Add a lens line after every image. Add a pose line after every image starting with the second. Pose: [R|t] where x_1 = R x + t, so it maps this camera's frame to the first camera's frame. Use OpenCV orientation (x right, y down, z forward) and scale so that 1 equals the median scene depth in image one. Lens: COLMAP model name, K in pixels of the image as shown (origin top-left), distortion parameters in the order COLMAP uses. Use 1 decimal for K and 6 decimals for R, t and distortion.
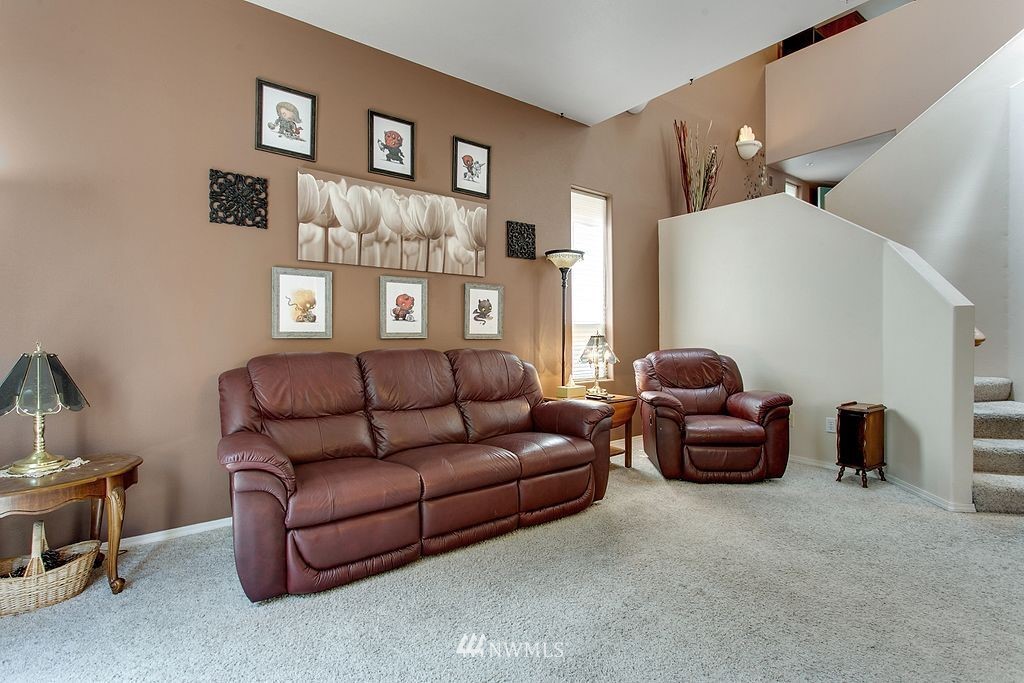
lens RADIAL K [[495.2, 0, 506.2], [0, 495.2, 333.8], [0, 0, 1]] dist [0.002371, -0.000001]
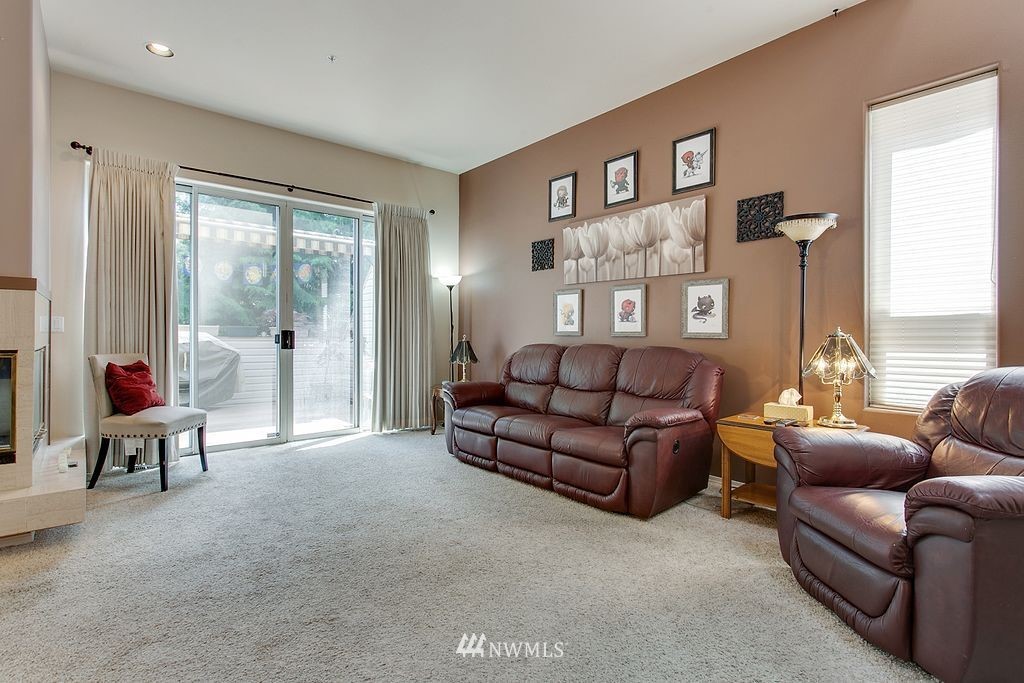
lens RADIAL K [[495.2, 0, 506.2], [0, 495.2, 333.8], [0, 0, 1]] dist [0.002371, -0.000001]
pose [[0.059755, -0.001145, -0.998212, 0.966664], [-0.004261, 0.999990, -0.001402, 0.005832], [0.998204, 0.004337, 0.059749, 0.632756]]
